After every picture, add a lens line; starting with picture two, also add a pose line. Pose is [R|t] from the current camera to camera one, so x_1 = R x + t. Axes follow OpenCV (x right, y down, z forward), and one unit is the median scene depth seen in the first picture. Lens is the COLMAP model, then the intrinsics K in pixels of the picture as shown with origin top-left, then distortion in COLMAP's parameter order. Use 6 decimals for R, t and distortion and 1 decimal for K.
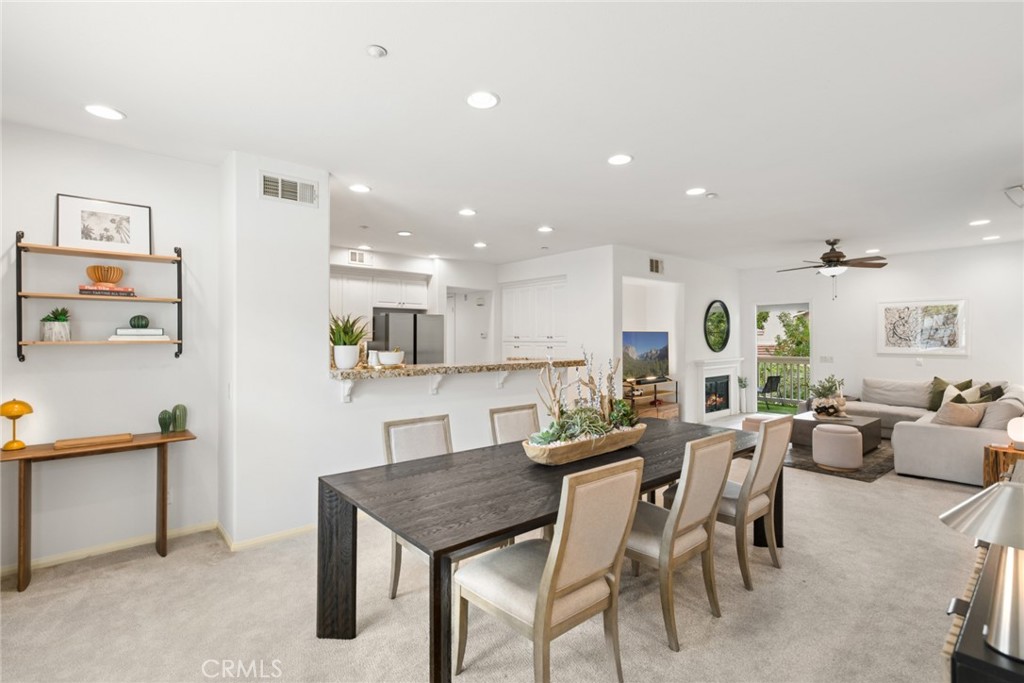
lens RADIAL K [[496.7, 0, 506.2], [0, 496.7, 340.0], [0, 0, 1]] dist [0.003059, -0.000583]
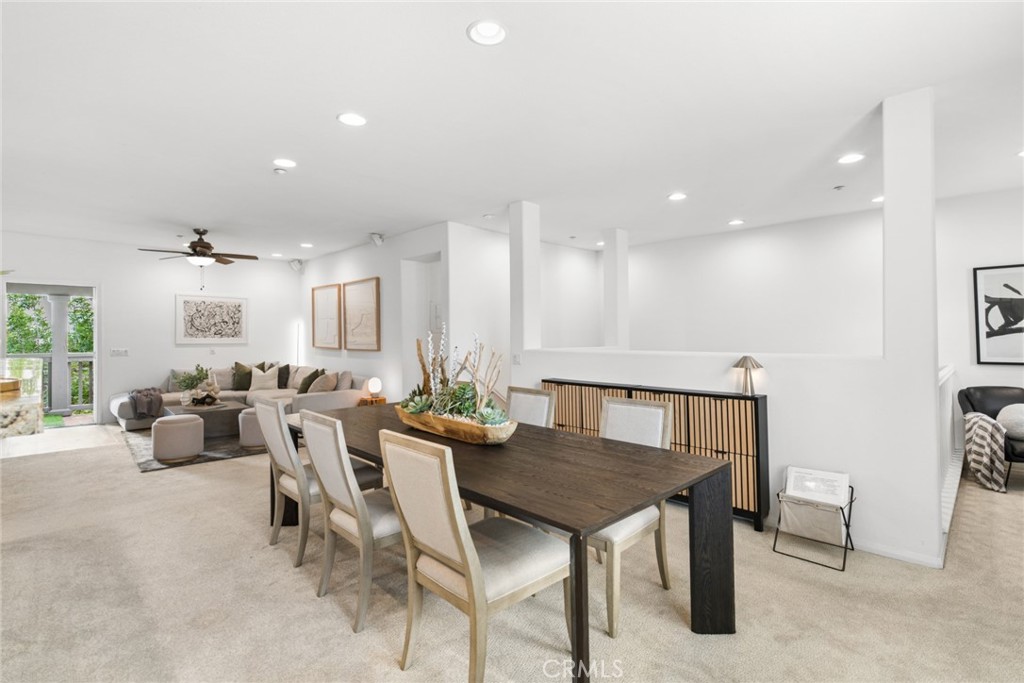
lens RADIAL K [[468.9, 0, 522.5], [0, 468.9, 333.3], [0, 0, 1]] dist [-0.001349, 0.001218]
pose [[-0.080694, 0.004406, 0.996729, -0.306285], [0.005068, 0.999979, -0.004010, 0.012850], [-0.996726, 0.004728, -0.080715, 0.397428]]
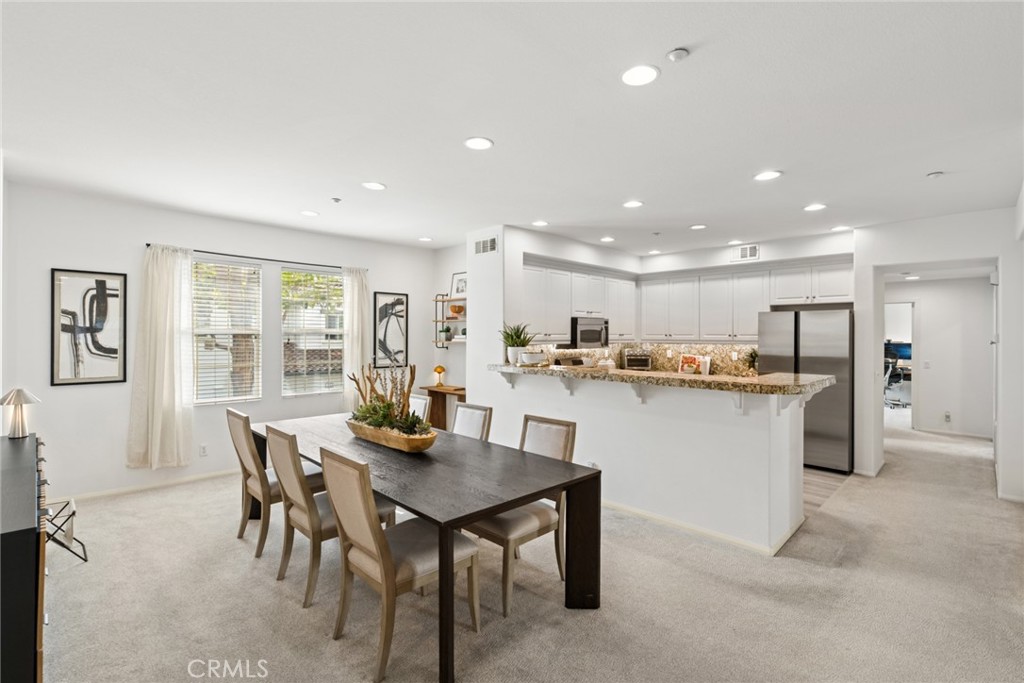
lens RADIAL K [[468.9, 0, 517.8], [0, 468.9, 334.8], [0, 0, 1]] dist [-0.001349, 0.001218]
pose [[0.065344, -0.000566, -0.997863, 0.535961], [-0.006343, 0.999979, -0.000983, -0.011348], [0.997843, 0.006394, 0.065339, 0.520118]]
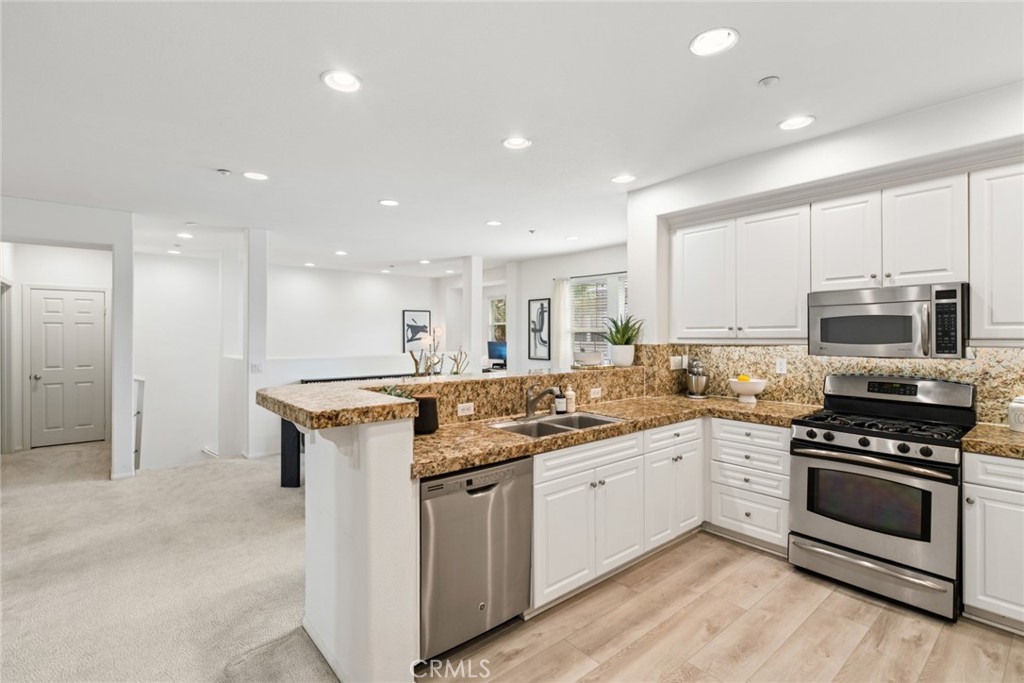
lens RADIAL K [[468.9, 0, 512.2], [0, 468.9, 338.1], [0, 0, 1]] dist [-0.001349, 0.001218]
pose [[-0.999708, 0.003177, 0.023951, -0.058486], [0.003423, 0.999942, 0.010252, -0.008567], [-0.023917, 0.010331, -0.999661, 1.129670]]
